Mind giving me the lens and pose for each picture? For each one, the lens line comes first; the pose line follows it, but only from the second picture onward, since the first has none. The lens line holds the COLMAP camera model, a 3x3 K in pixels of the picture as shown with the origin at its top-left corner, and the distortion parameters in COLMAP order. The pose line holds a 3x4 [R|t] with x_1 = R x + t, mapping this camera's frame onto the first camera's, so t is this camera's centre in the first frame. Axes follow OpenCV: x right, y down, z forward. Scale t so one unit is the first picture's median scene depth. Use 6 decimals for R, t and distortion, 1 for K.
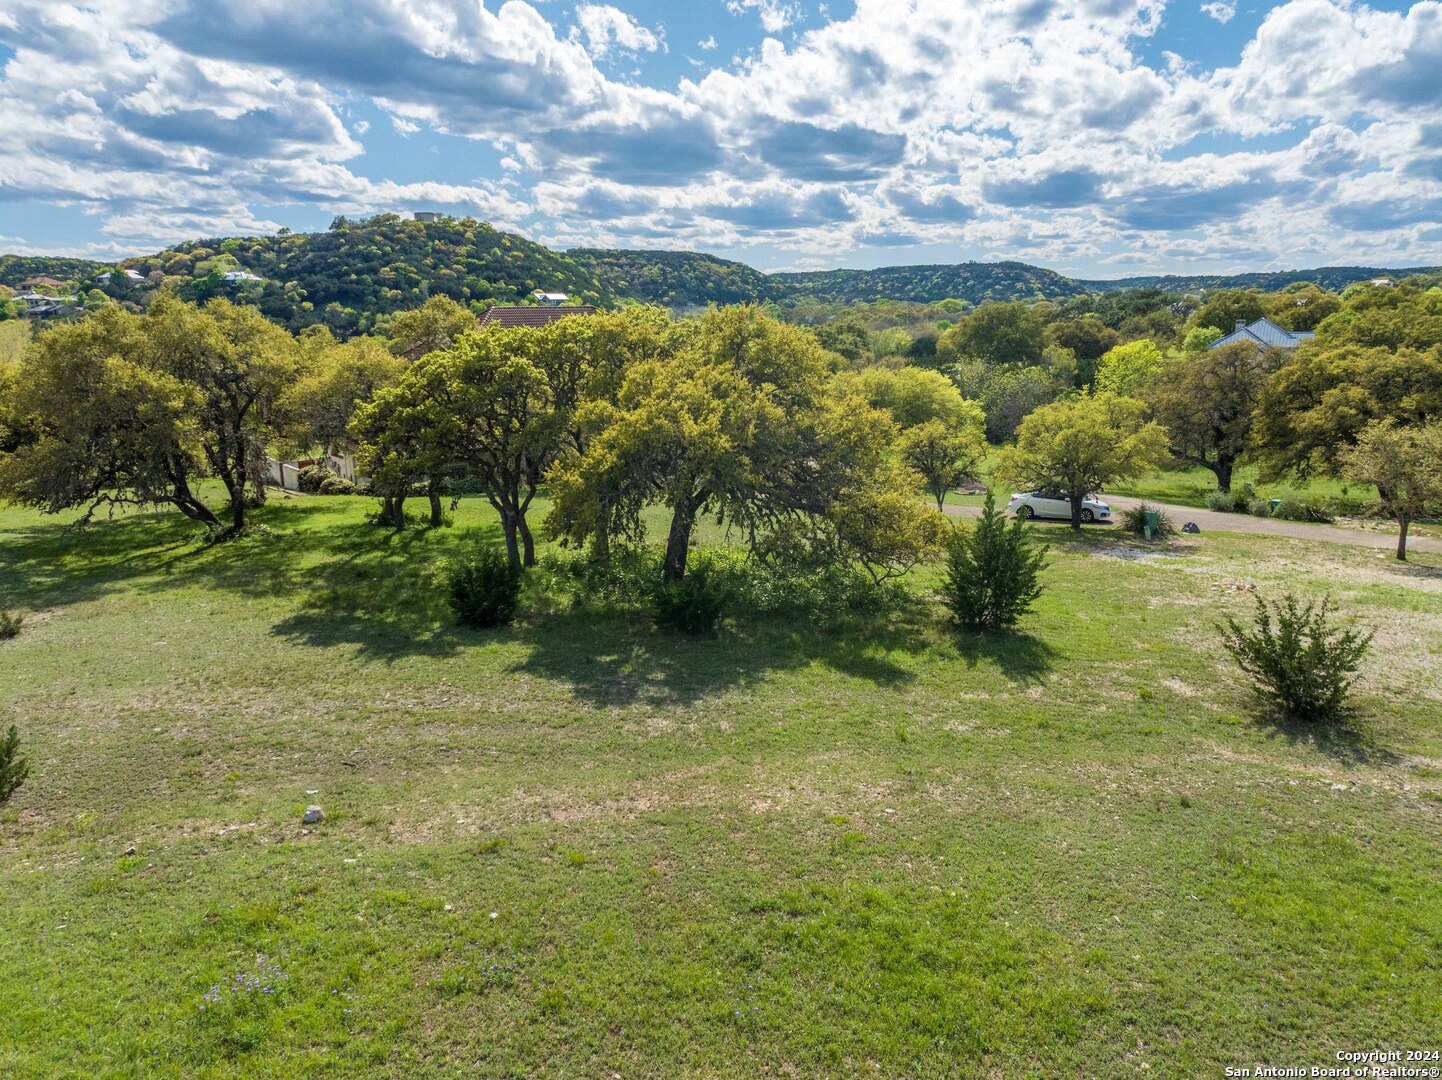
lens RADIAL K [[1010.6, 0, 718.8], [0, 1010.6, 535.9], [0, 0, 1]] dist [-0.036475, 0.024086]
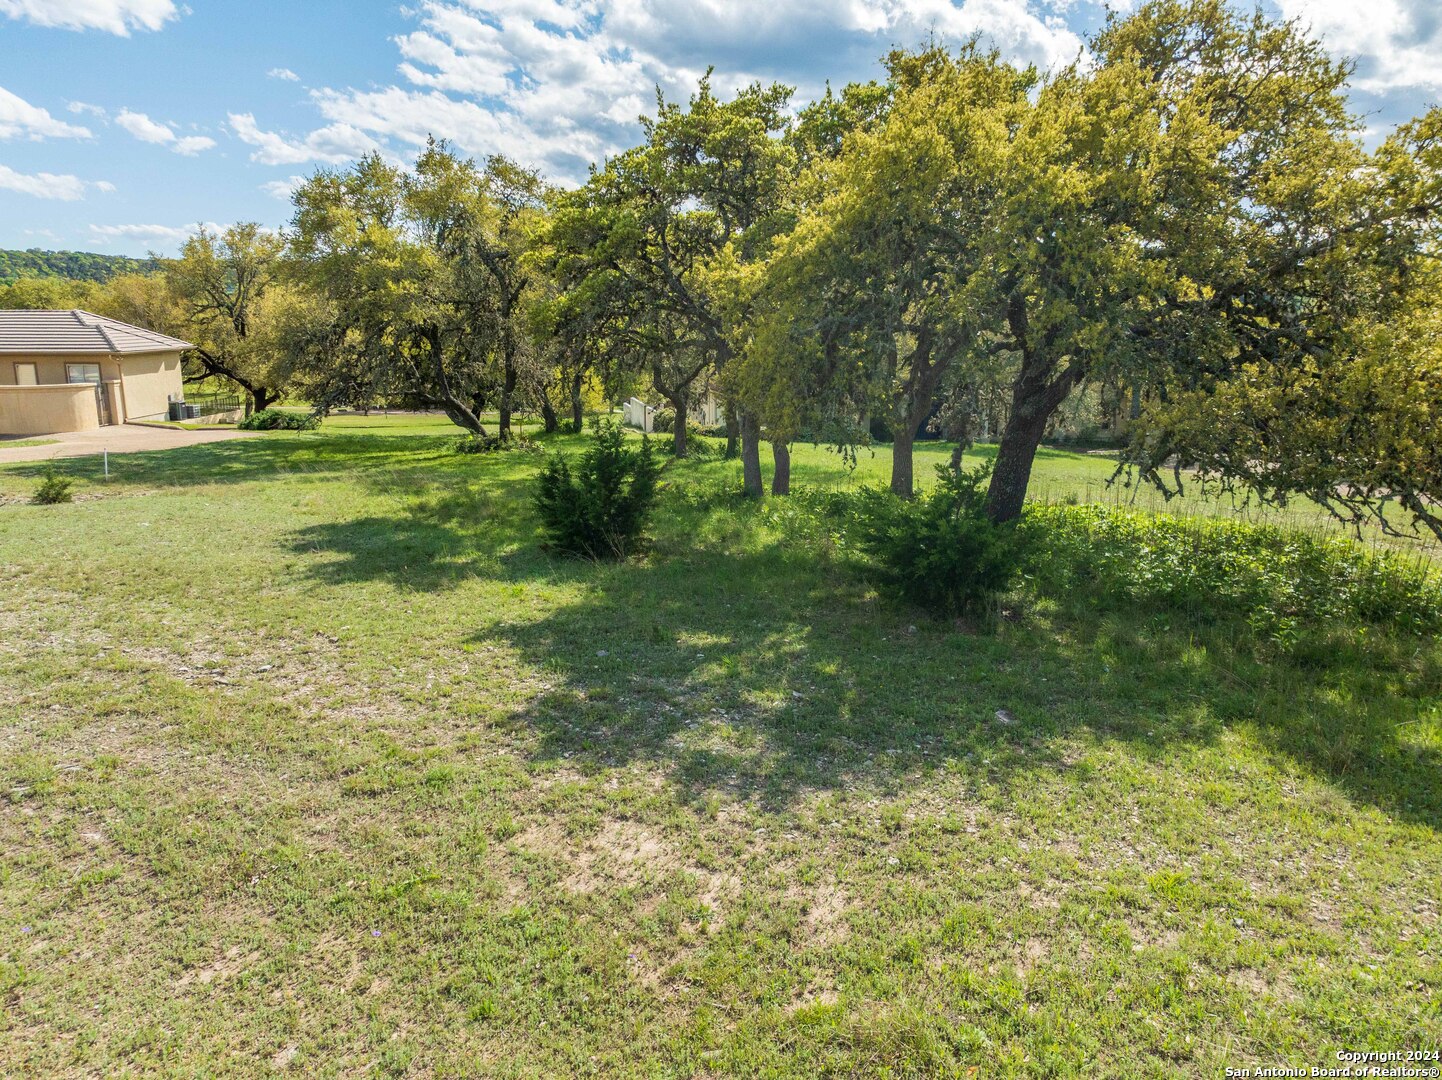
lens RADIAL K [[1010.6, 0, 720.6], [0, 1010.6, 545.8], [0, 0, 1]] dist [-0.036475, 0.024086]
pose [[0.904585, 0.104932, -0.413177, 0.002412], [-0.102514, 0.994335, 0.028087, 0.002397], [0.413784, 0.016950, 0.910218, 0.021113]]
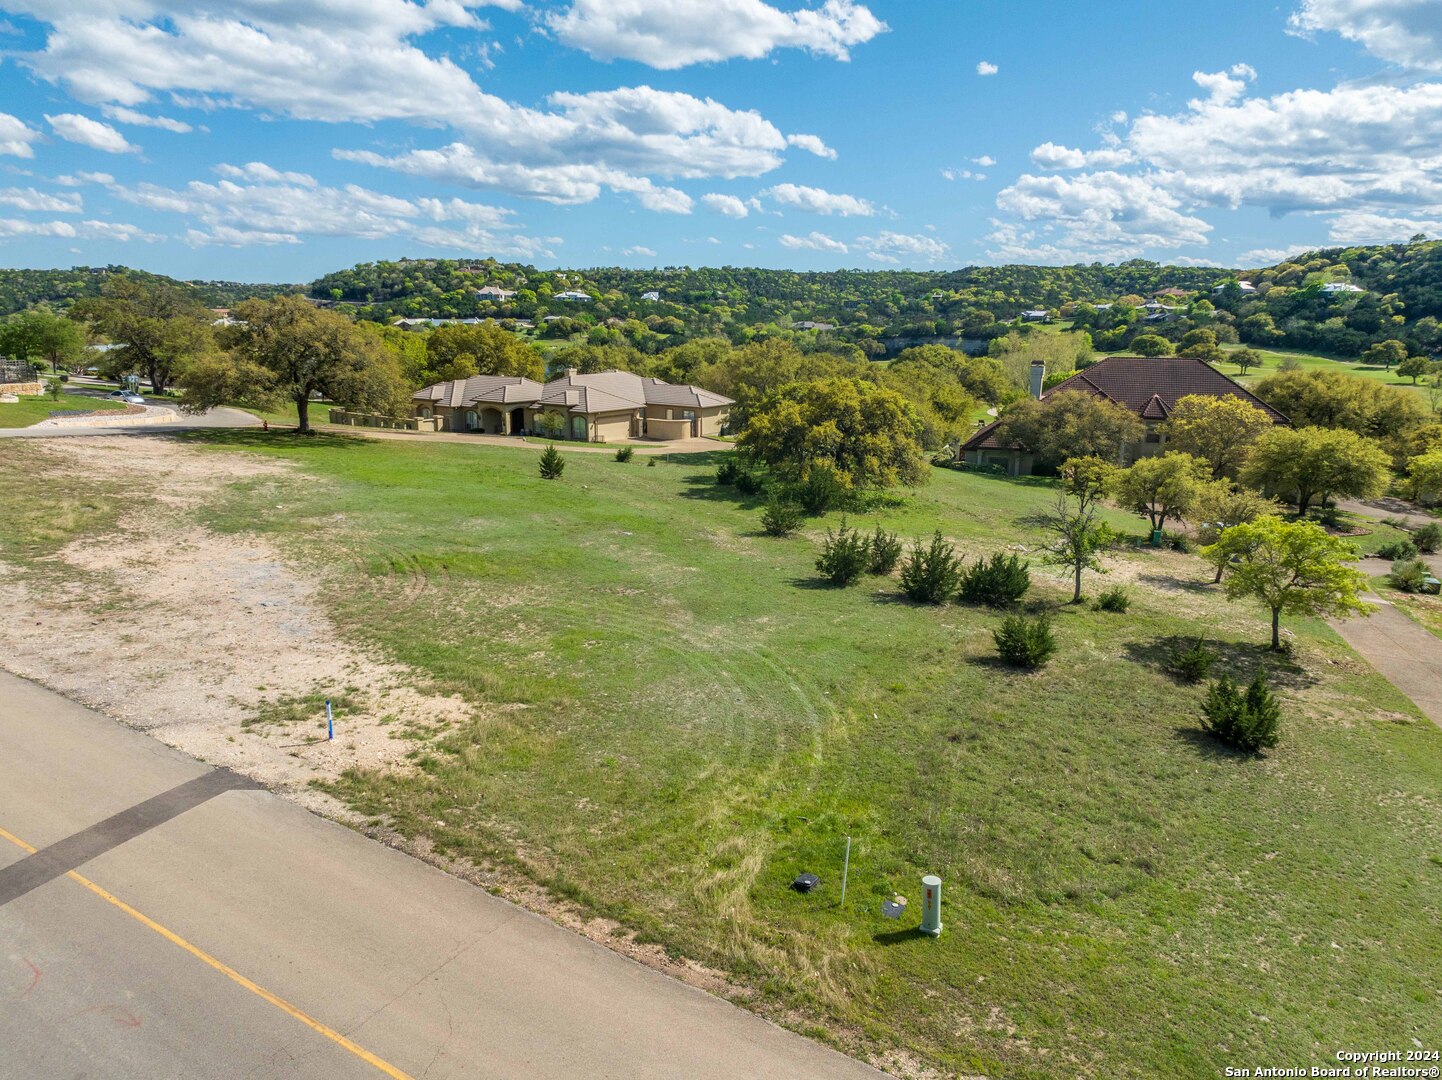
lens RADIAL K [[1010.6, 0, 721.4], [0, 1010.6, 543.8], [0, 0, 1]] dist [-0.036475, 0.024086]
pose [[0.511422, 0.202556, -0.835116, 0.089695], [-0.198229, 0.973421, 0.114707, -0.003171], [0.836153, 0.106881, 0.537981, -0.022613]]
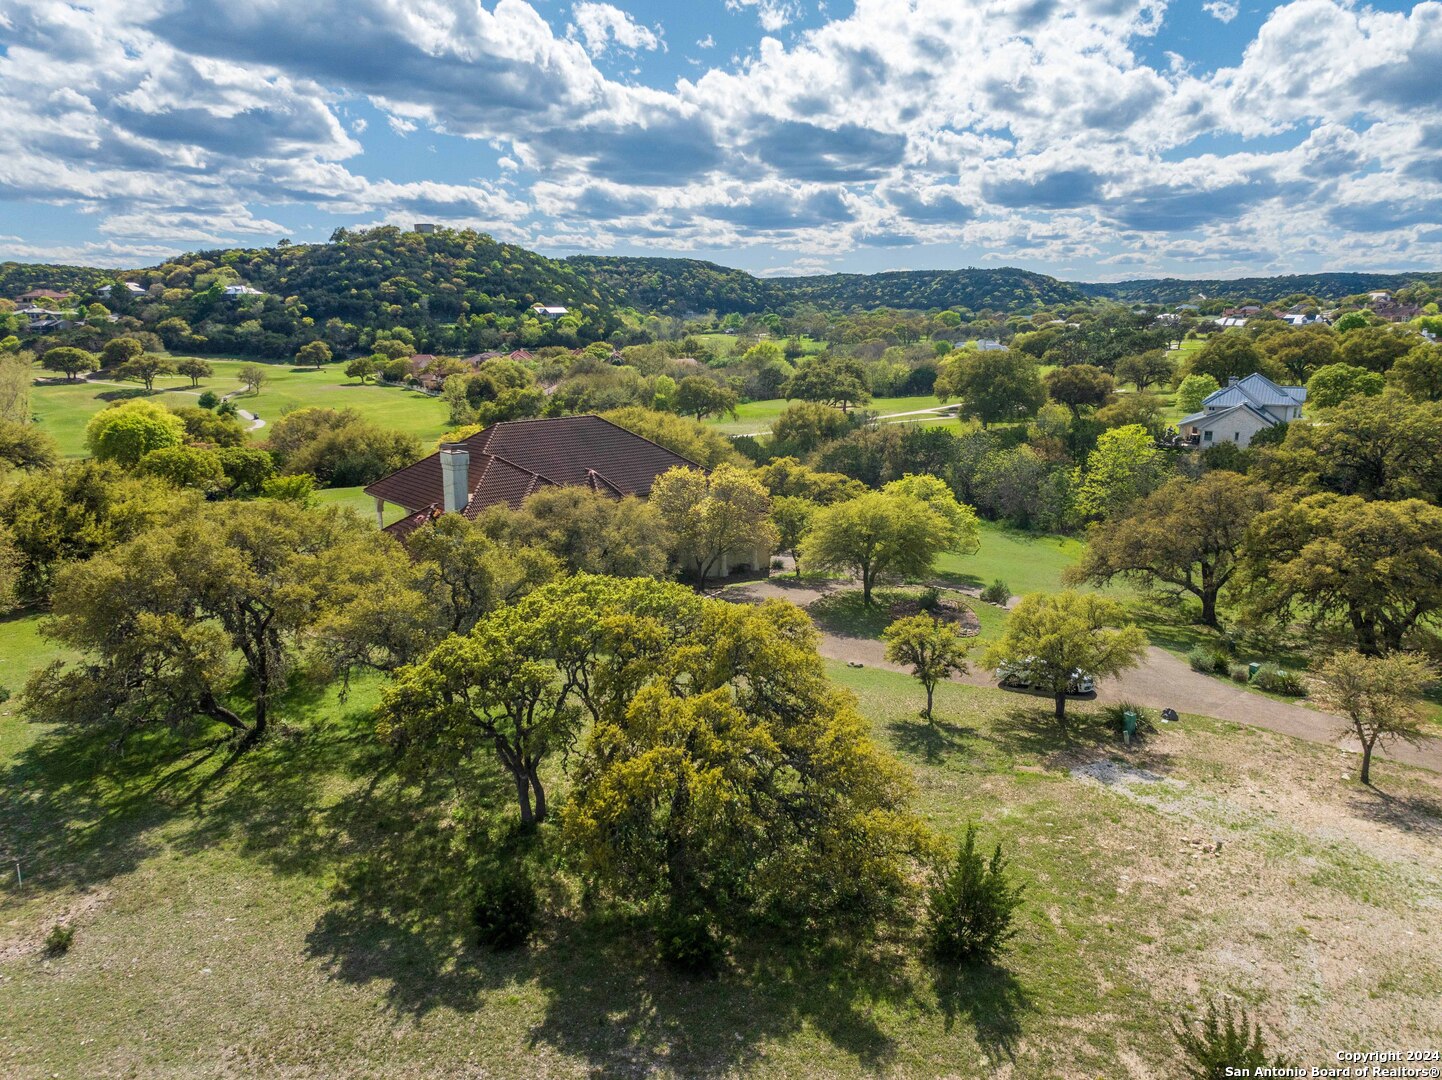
lens RADIAL K [[1010.6, 0, 719.2], [0, 1010.6, 535.4], [0, 0, 1]] dist [-0.036475, 0.024086]
pose [[0.999999, 0.000905, 0.001320, -0.000068], [-0.000904, 0.999999, -0.000632, -0.013921], [-0.001320, 0.000631, 0.999999, -0.003270]]
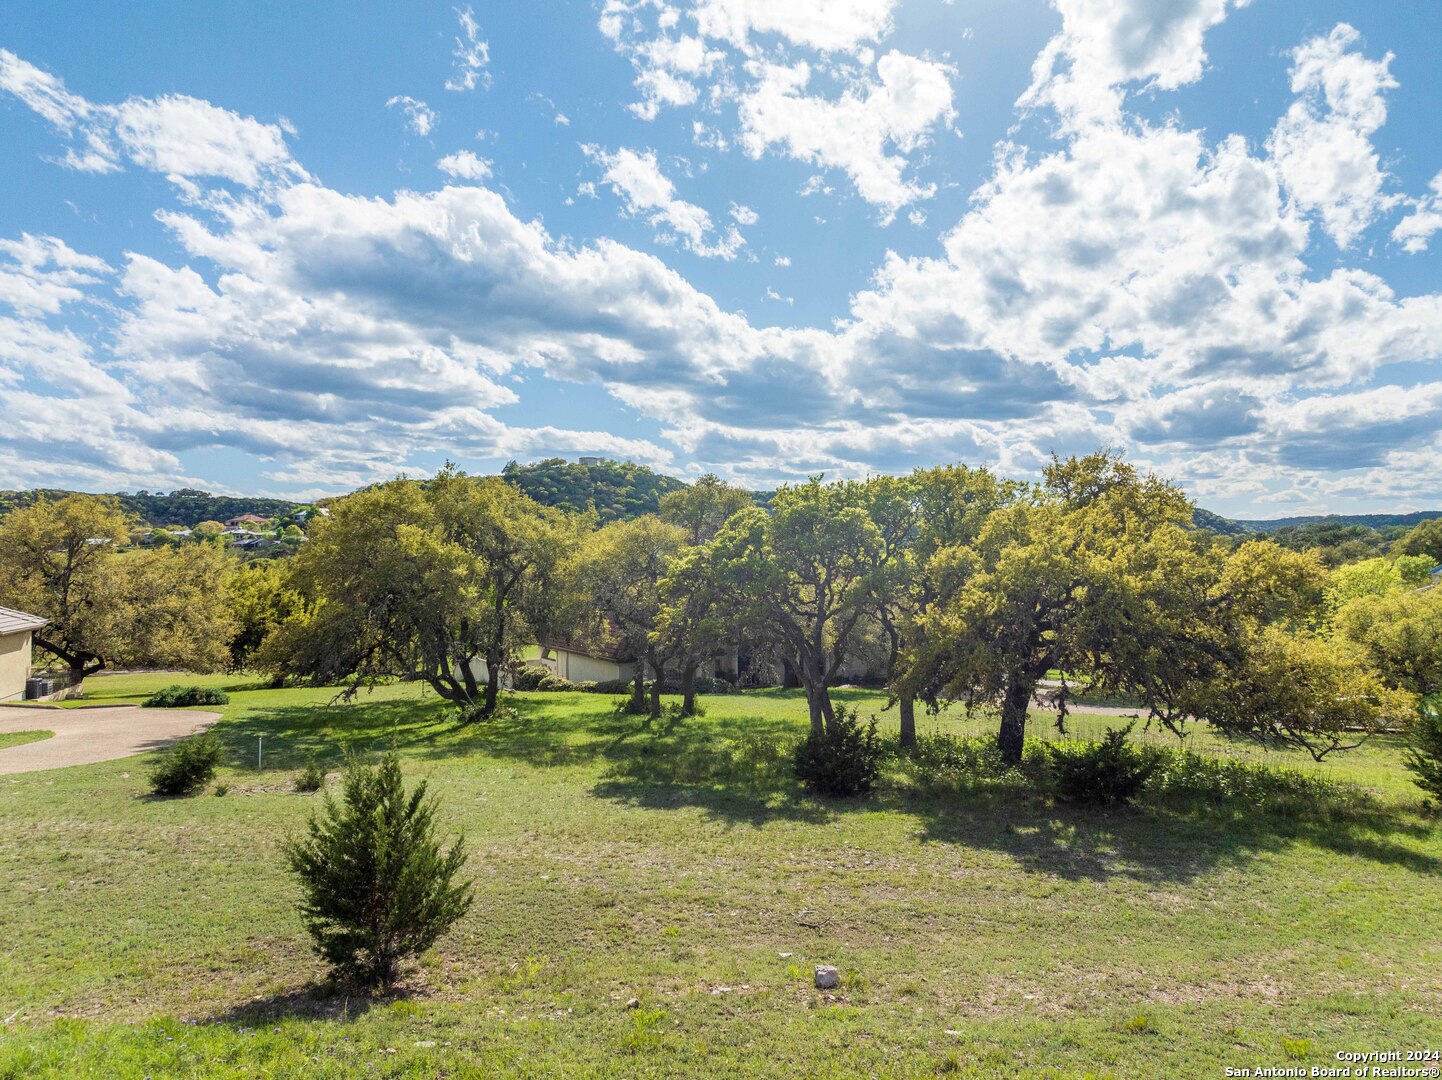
lens RADIAL K [[1010.6, 0, 720.1], [0, 1010.6, 549.1], [0, 0, 1]] dist [-0.036475, 0.024086]
pose [[0.990491, 0.002546, -0.137555, -0.008533], [-0.032710, 0.975516, -0.217482, 0.002955], [0.133633, 0.219913, 0.966323, 0.004367]]
